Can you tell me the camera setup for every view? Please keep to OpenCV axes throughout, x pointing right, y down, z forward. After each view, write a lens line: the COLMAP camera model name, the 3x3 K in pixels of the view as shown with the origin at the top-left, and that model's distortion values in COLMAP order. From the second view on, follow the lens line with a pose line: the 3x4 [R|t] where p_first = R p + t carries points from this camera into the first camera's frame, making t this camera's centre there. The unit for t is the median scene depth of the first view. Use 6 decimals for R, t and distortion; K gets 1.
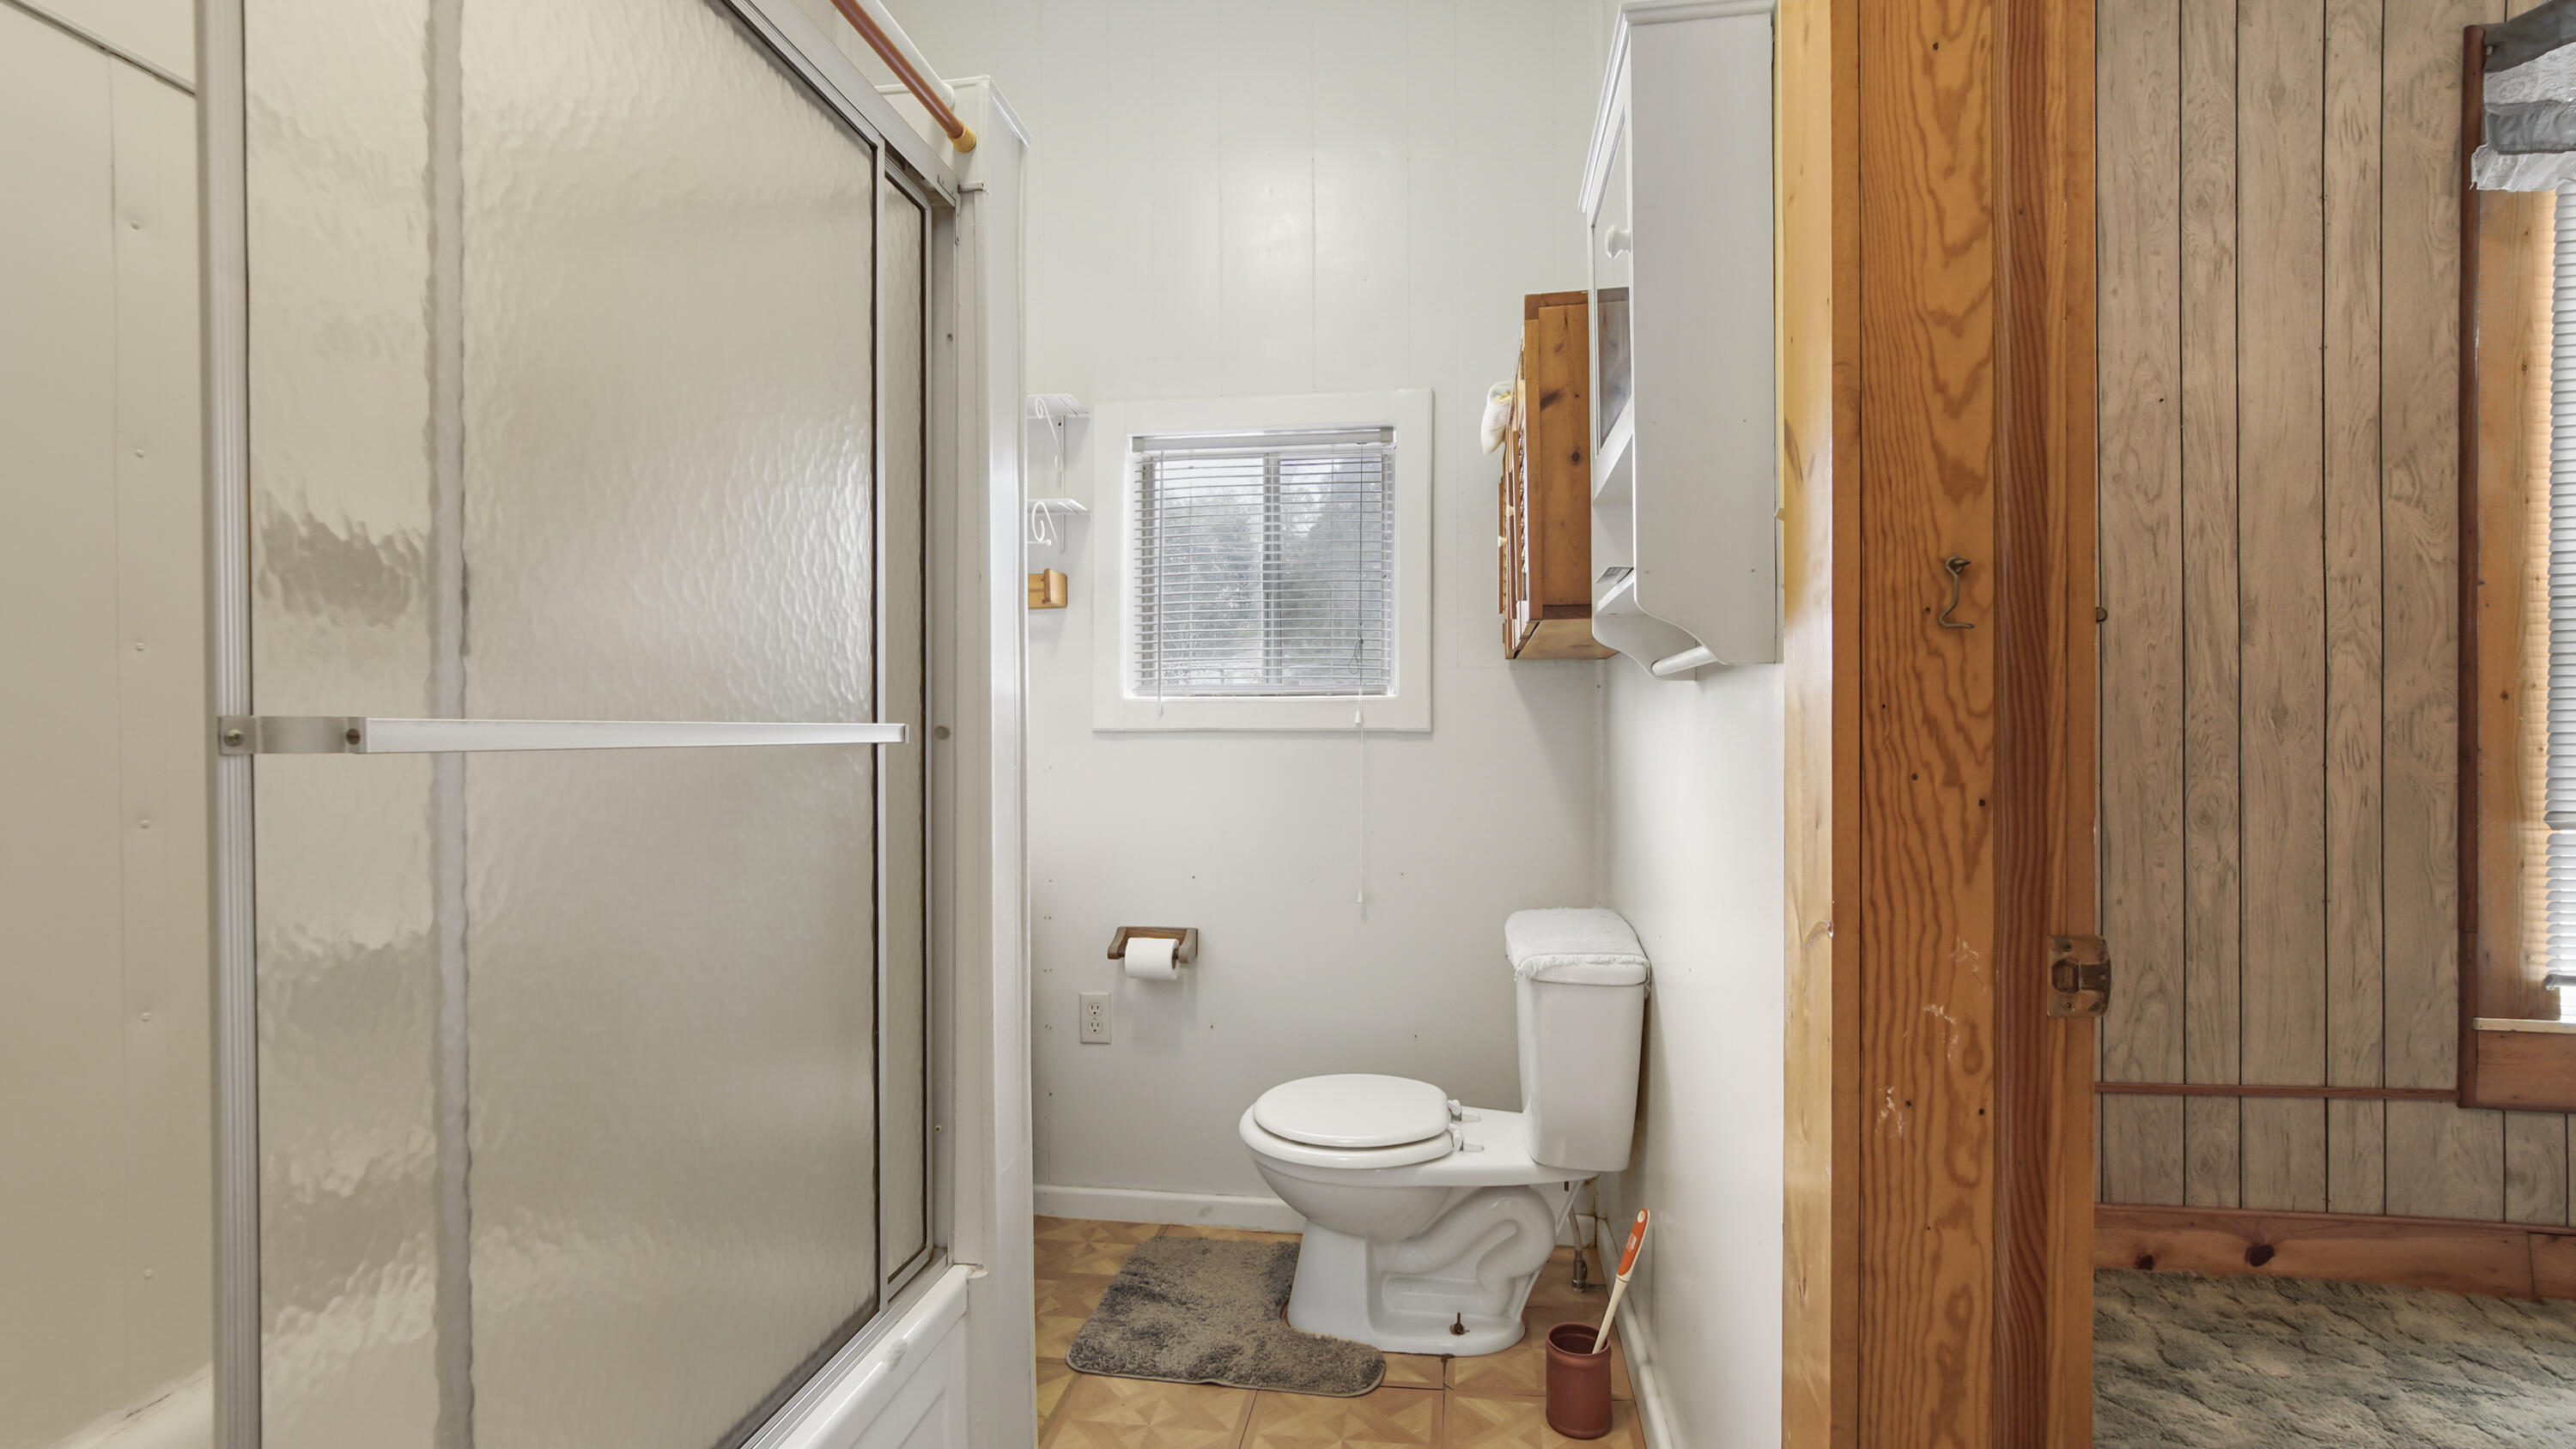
lens RADIAL K [[1154.7, 0, 1286.1], [0, 1154.7, 752.8], [0, 0, 1]] dist [-0.001810, -0.000090]
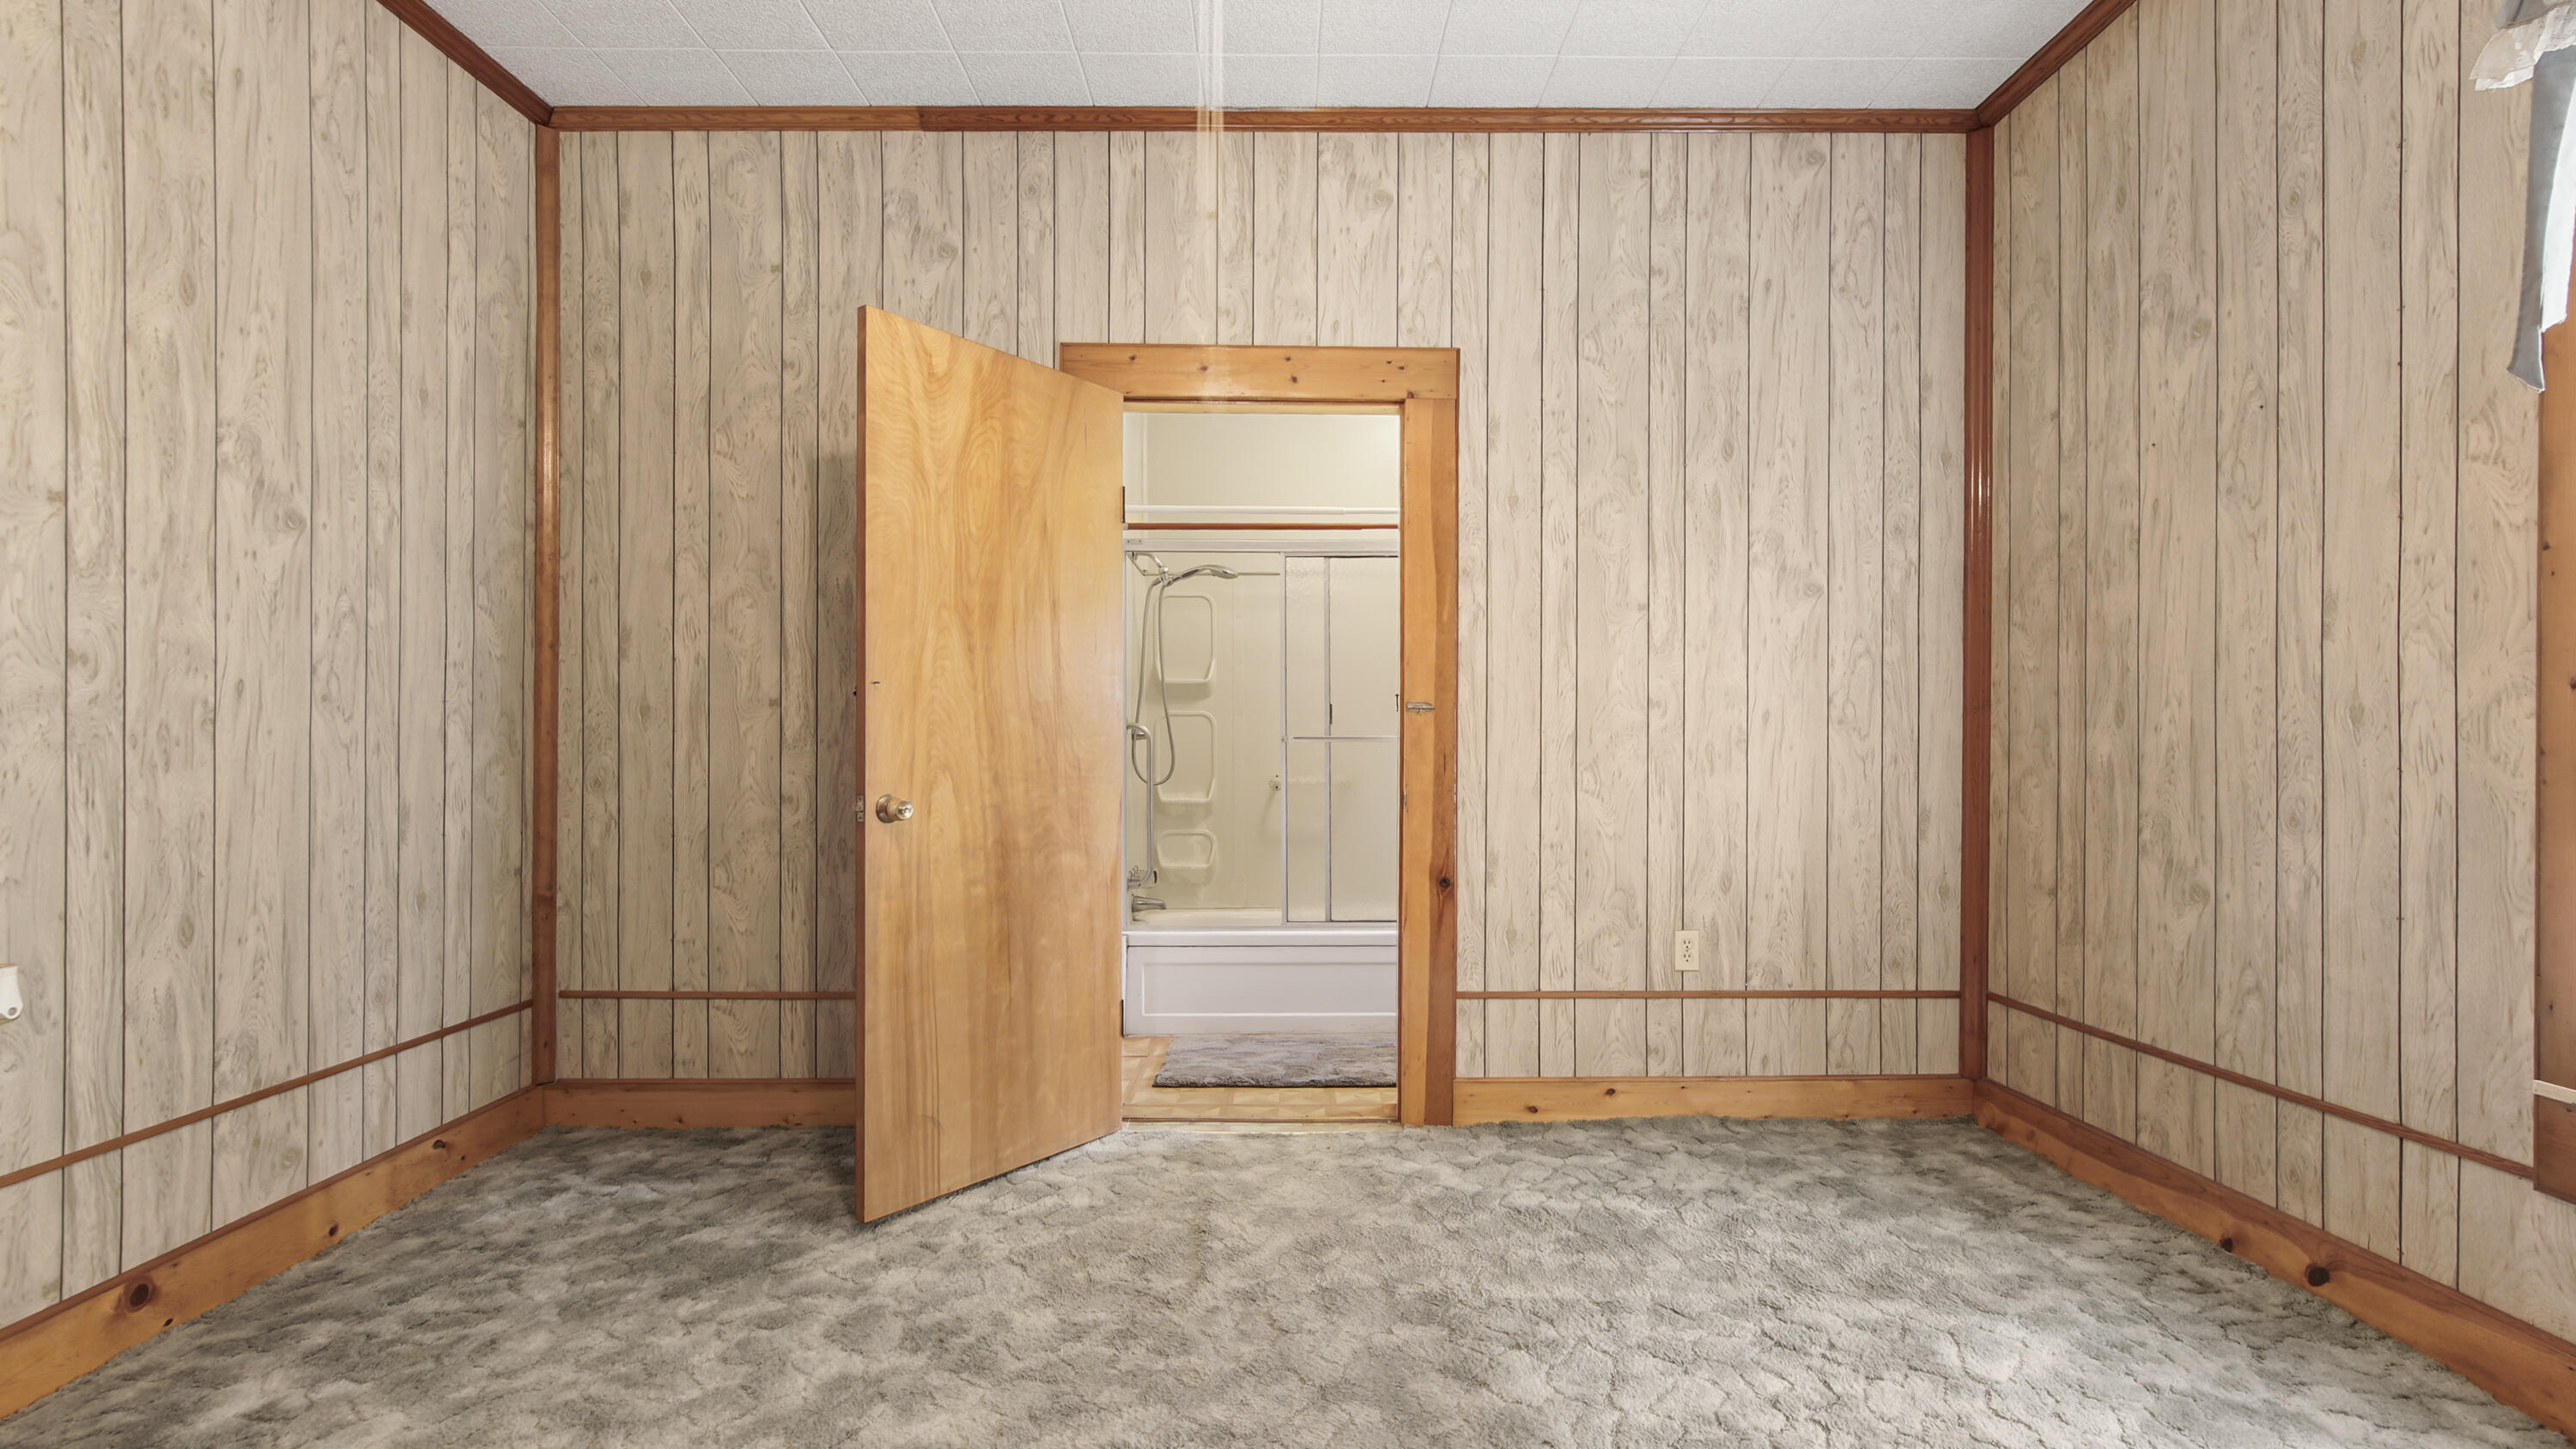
lens RADIAL K [[1154.7, 0, 1286.1], [0, 1154.7, 752.8], [0, 0, 1]] dist [-0.001810, -0.000090]
pose [[0.153709, 0.006181, -0.988097, 1.662675], [-0.011708, 0.999922, 0.004434, 0.004805], [0.988047, 0.010887, 0.153770, -0.003193]]
